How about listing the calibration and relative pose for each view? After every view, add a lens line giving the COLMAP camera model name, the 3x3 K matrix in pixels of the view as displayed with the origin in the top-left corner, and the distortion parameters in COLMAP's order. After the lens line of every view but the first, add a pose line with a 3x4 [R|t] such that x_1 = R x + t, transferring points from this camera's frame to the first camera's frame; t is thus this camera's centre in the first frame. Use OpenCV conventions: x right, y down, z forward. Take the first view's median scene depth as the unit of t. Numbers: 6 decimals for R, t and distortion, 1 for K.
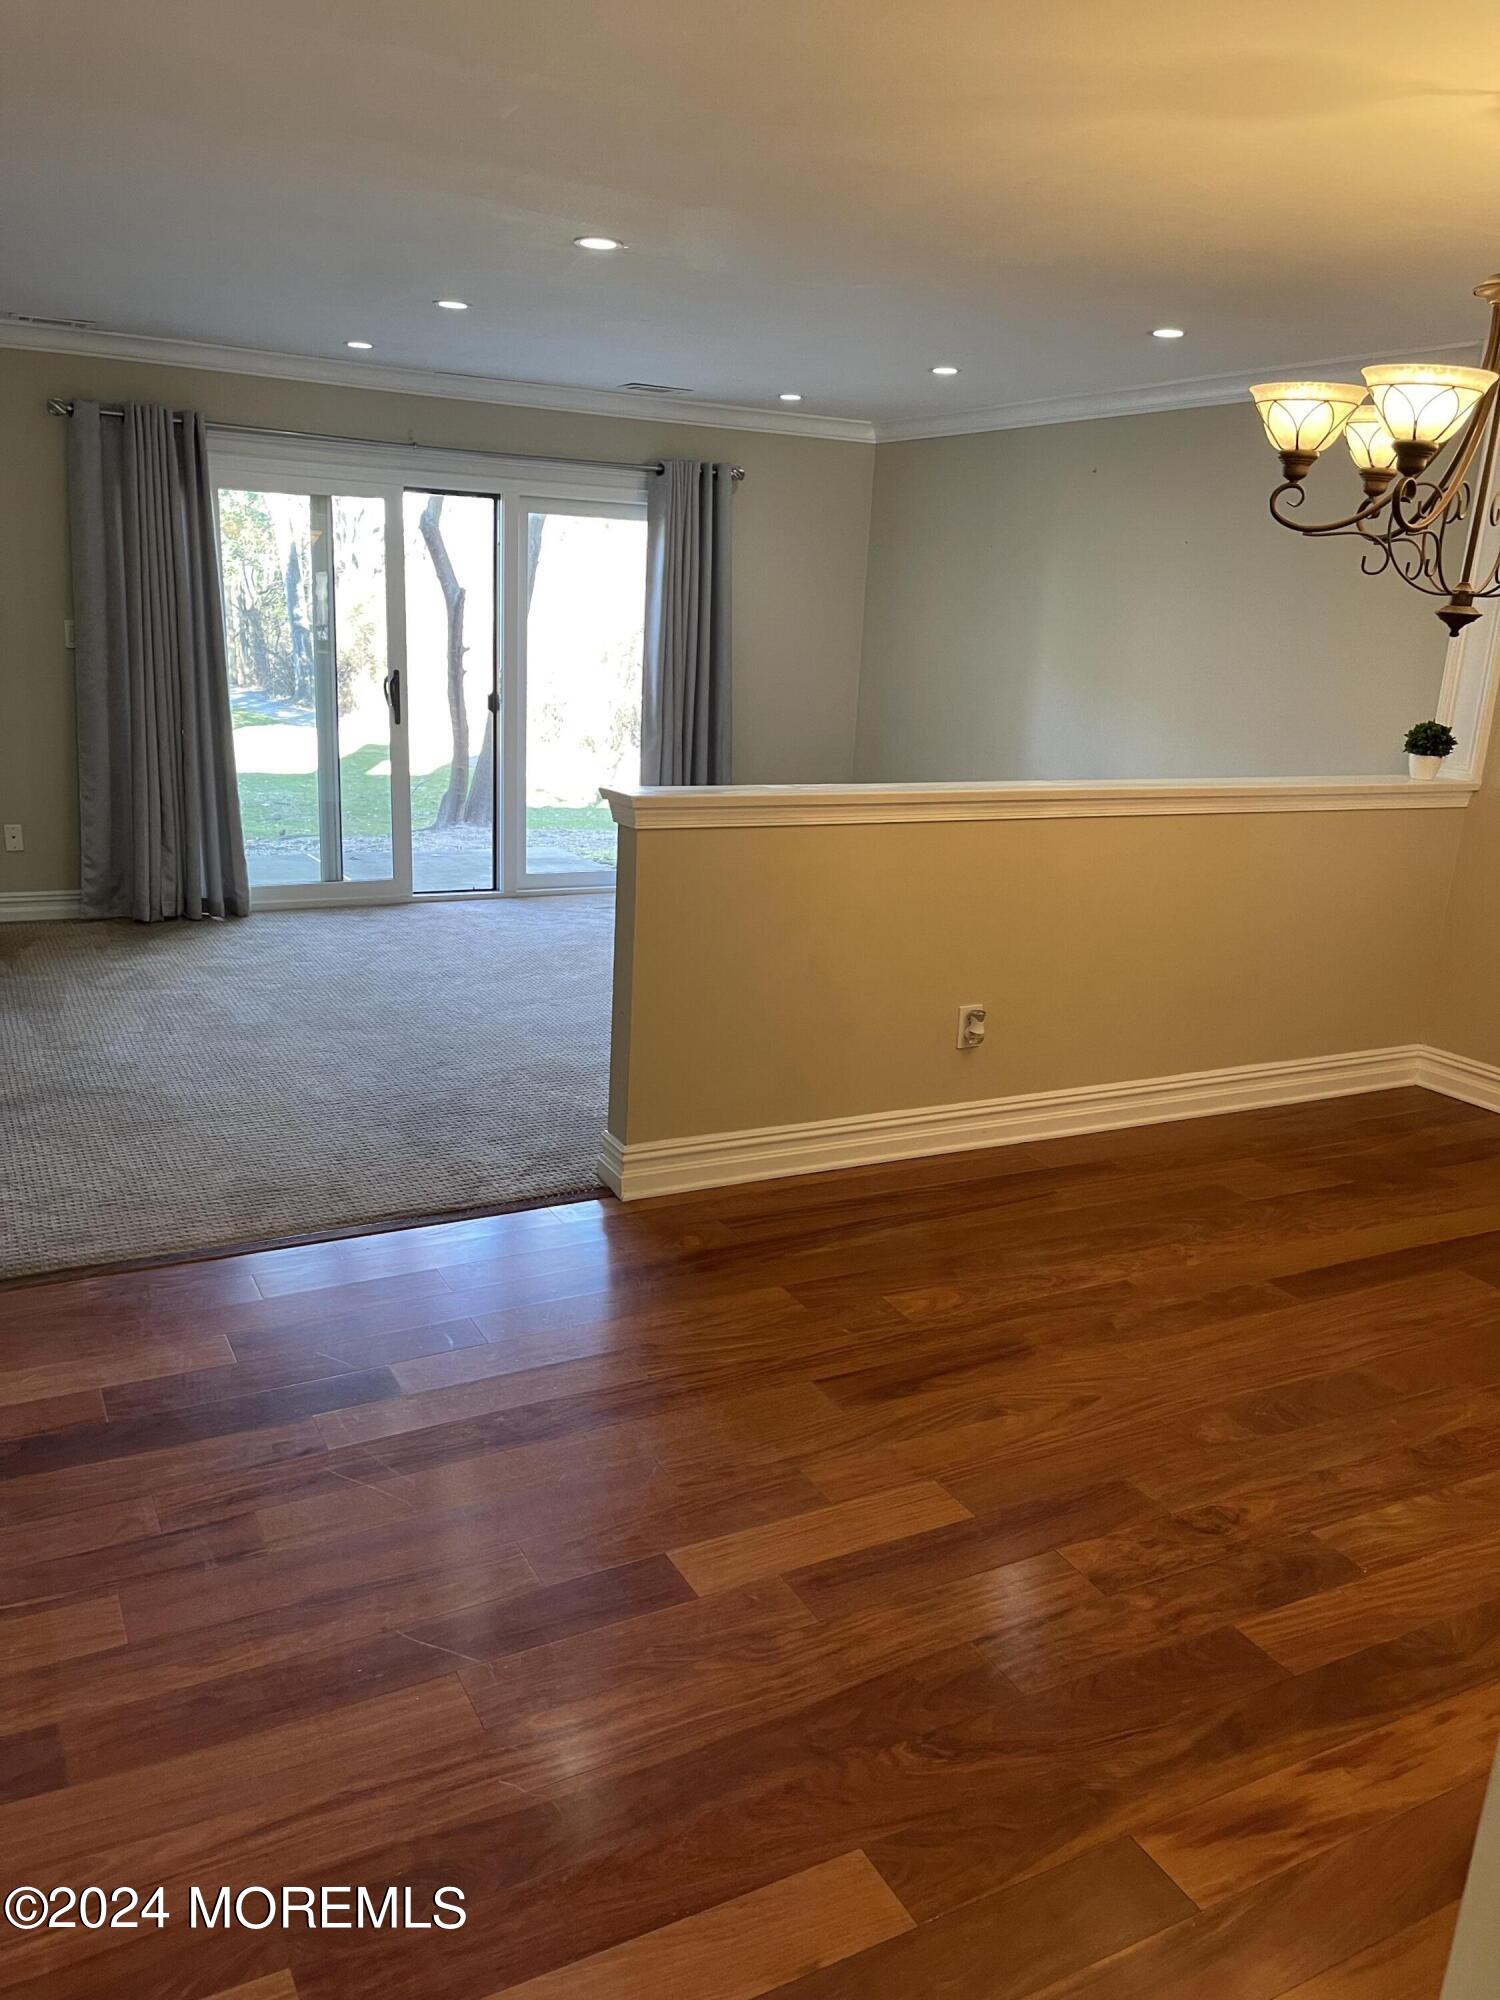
lens RADIAL K [[1511.6, 0, 750.0], [0, 1511.6, 1000.0], [0, 0, 1]] dist [0.078151, -0.105675]
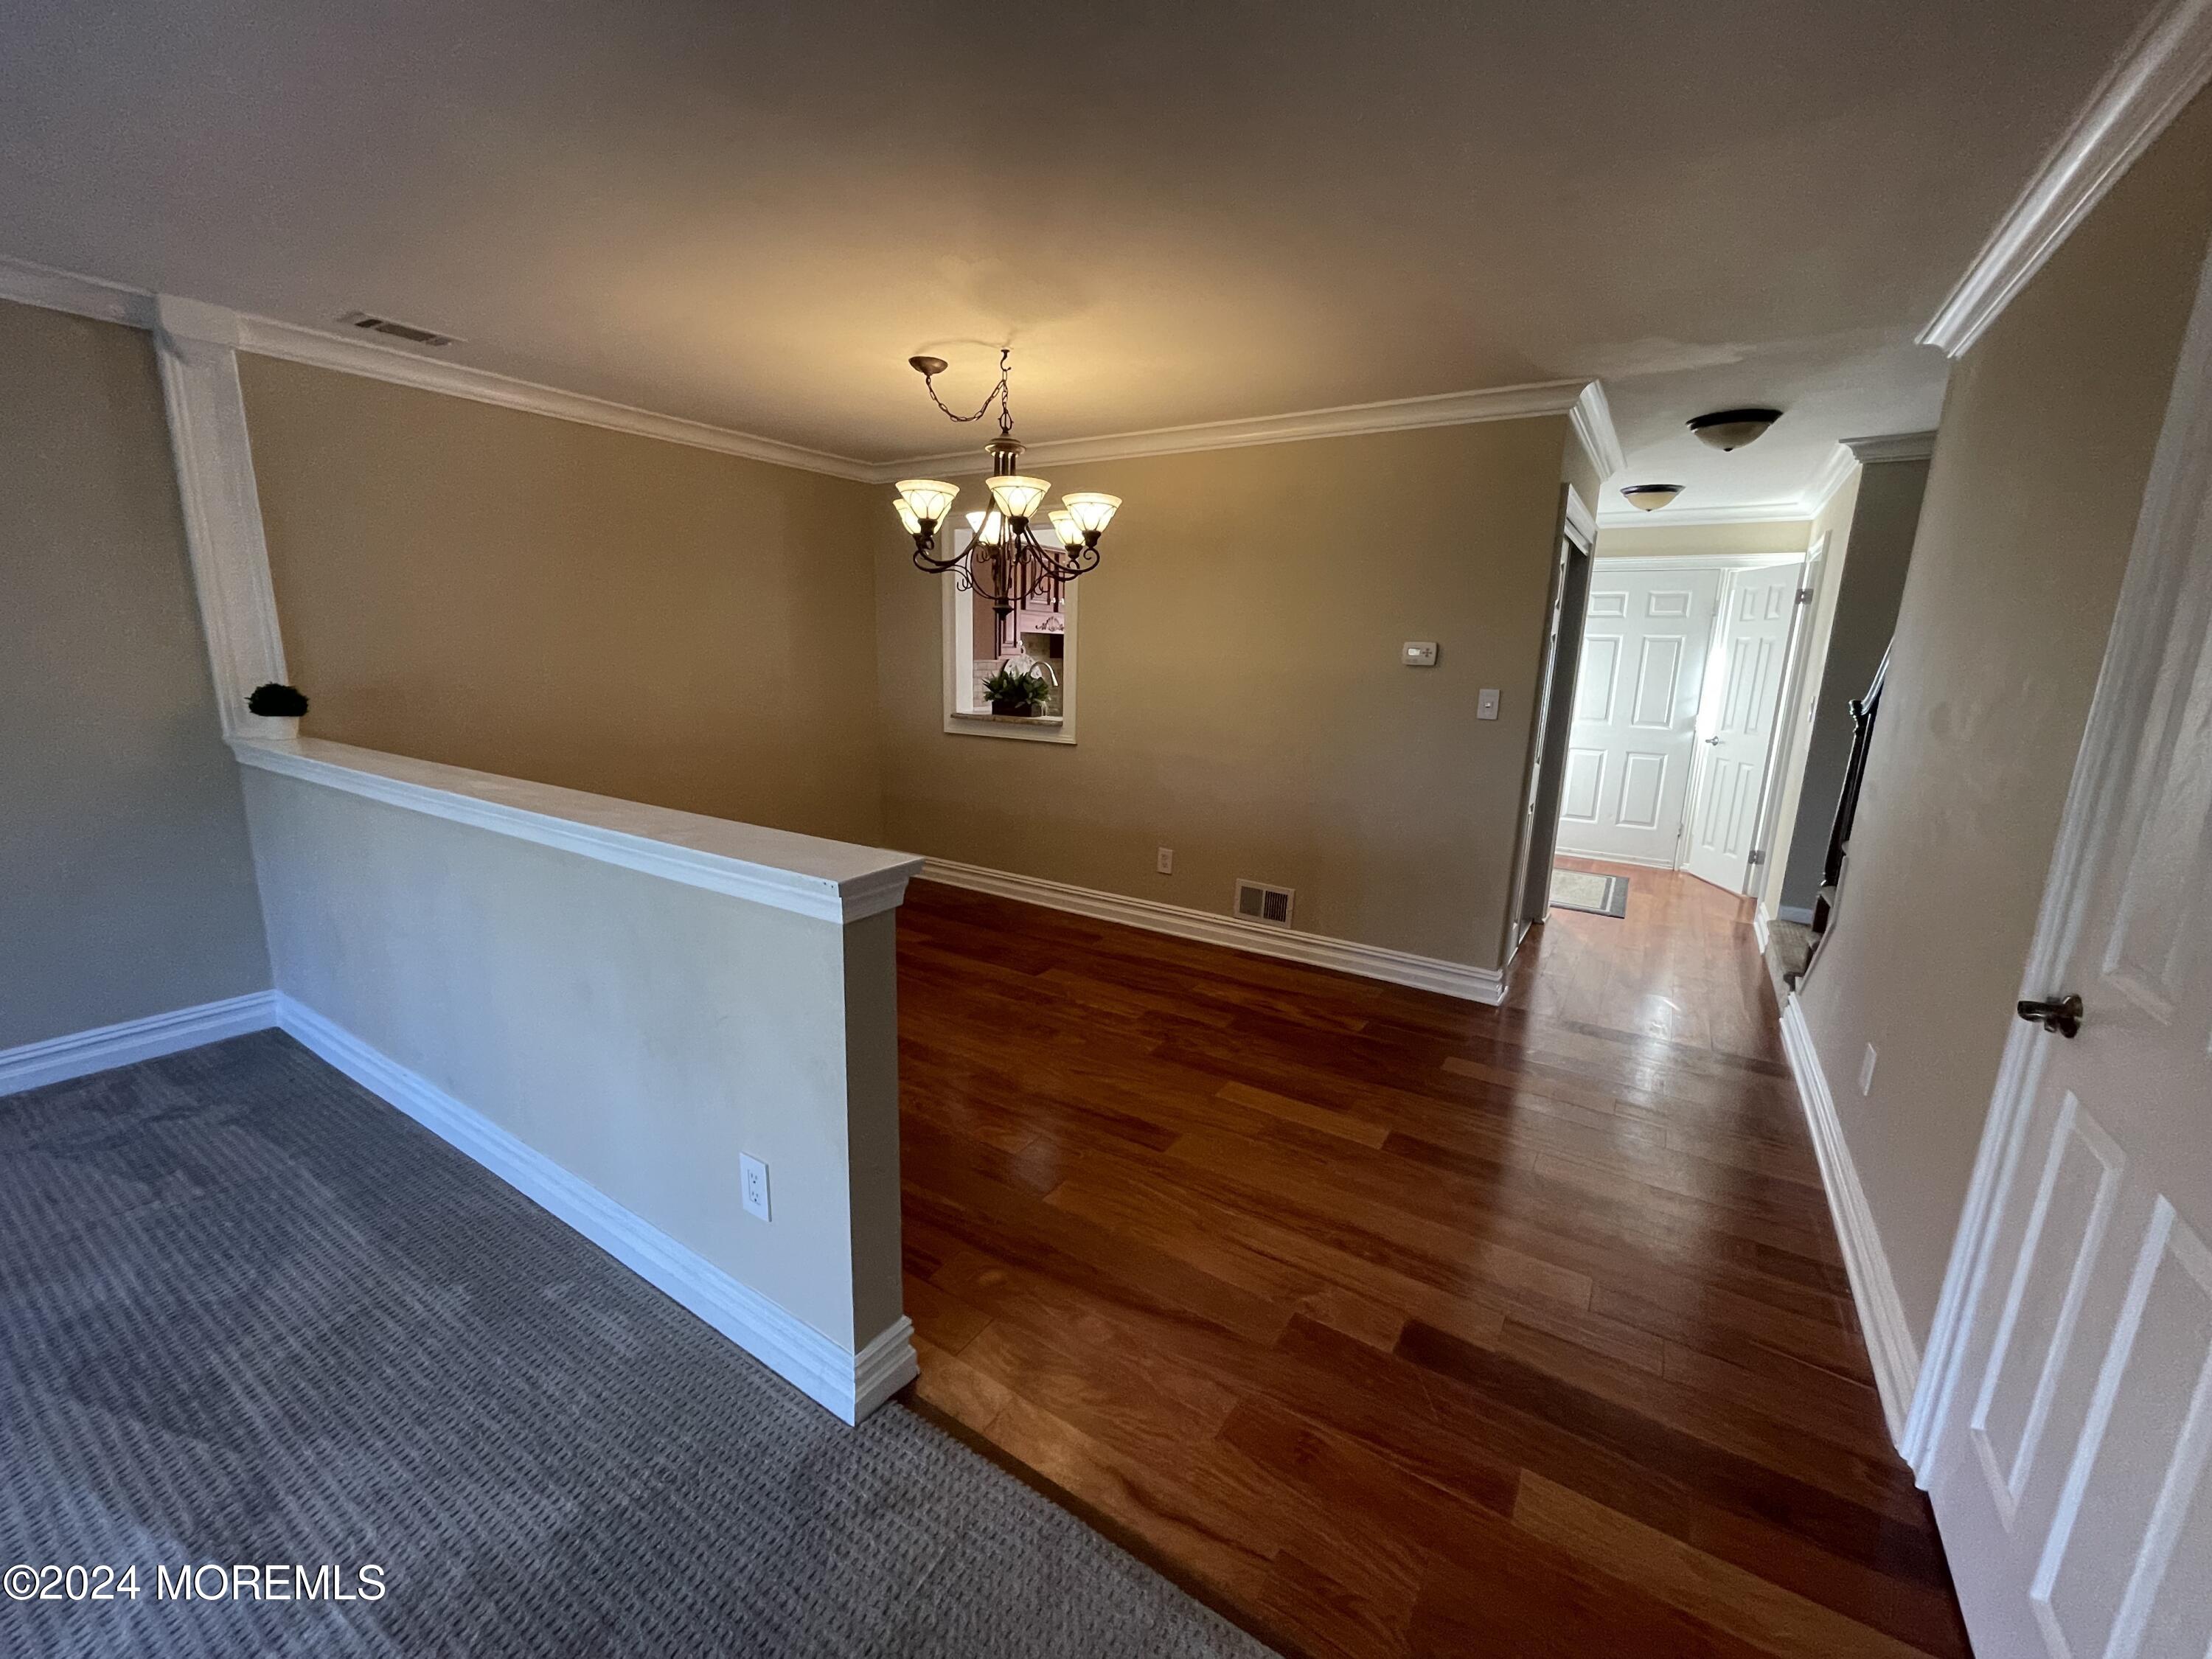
lens RADIAL K [[887.1, 0, 1090.9], [0, 887.1, 838.5], [0, 0, 1]] dist [-0.001615, -0.000499]
pose [[-0.474761, -0.244738, 0.845402, -0.252206], [0.178474, 0.913831, 0.364775, -0.151270], [-0.861829, 0.324064, -0.390172, 0.579154]]
